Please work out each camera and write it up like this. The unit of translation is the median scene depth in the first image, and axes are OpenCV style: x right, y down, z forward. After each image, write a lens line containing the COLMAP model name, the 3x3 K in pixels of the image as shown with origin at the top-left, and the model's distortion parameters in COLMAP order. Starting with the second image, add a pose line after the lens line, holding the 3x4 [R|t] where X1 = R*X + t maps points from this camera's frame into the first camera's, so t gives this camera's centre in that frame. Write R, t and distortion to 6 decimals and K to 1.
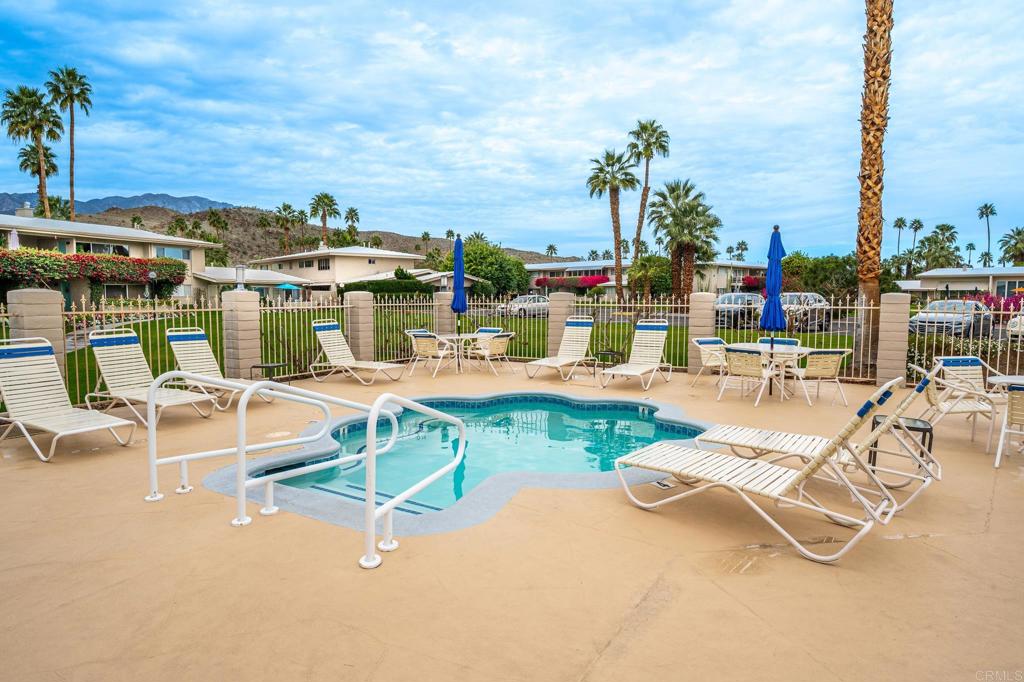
lens RADIAL K [[668.2, 0, 512.0], [0, 668.2, 341.0], [0, 0, 1]] dist [-0.004621, -0.001021]
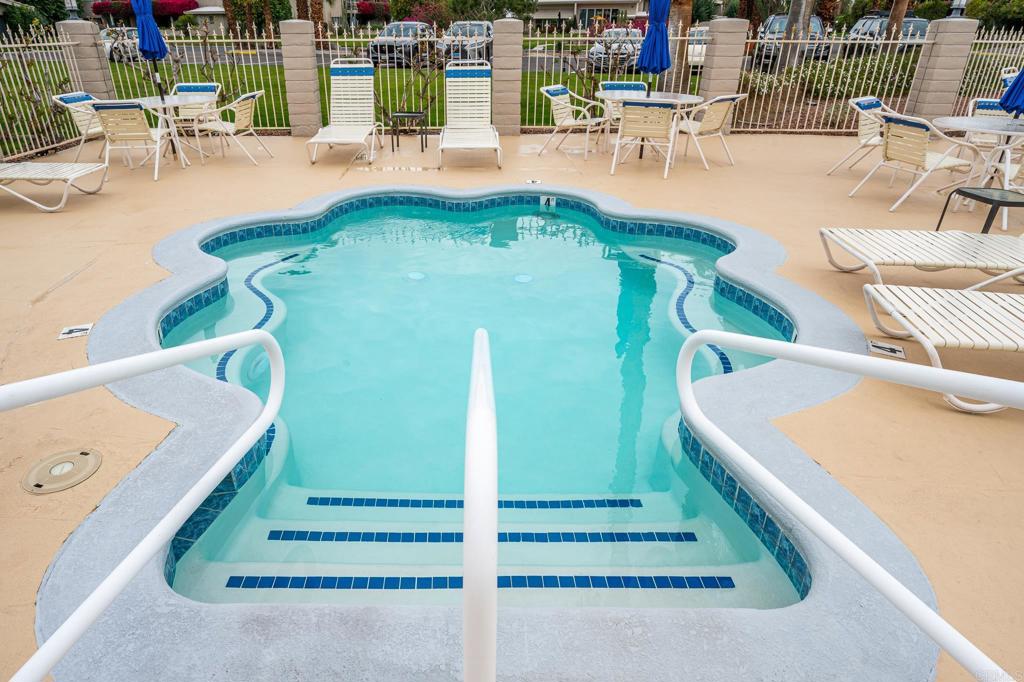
lens RADIAL K [[668.2, 0, 512.0], [0, 668.2, 341.0], [0, 0, 1]] dist [-0.004621, -0.001021]
pose [[0.825697, -0.243650, 0.508782, -0.174181], [0.042339, 0.926137, 0.374805, -0.019529], [-0.562522, -0.287934, 0.775024, 0.323340]]
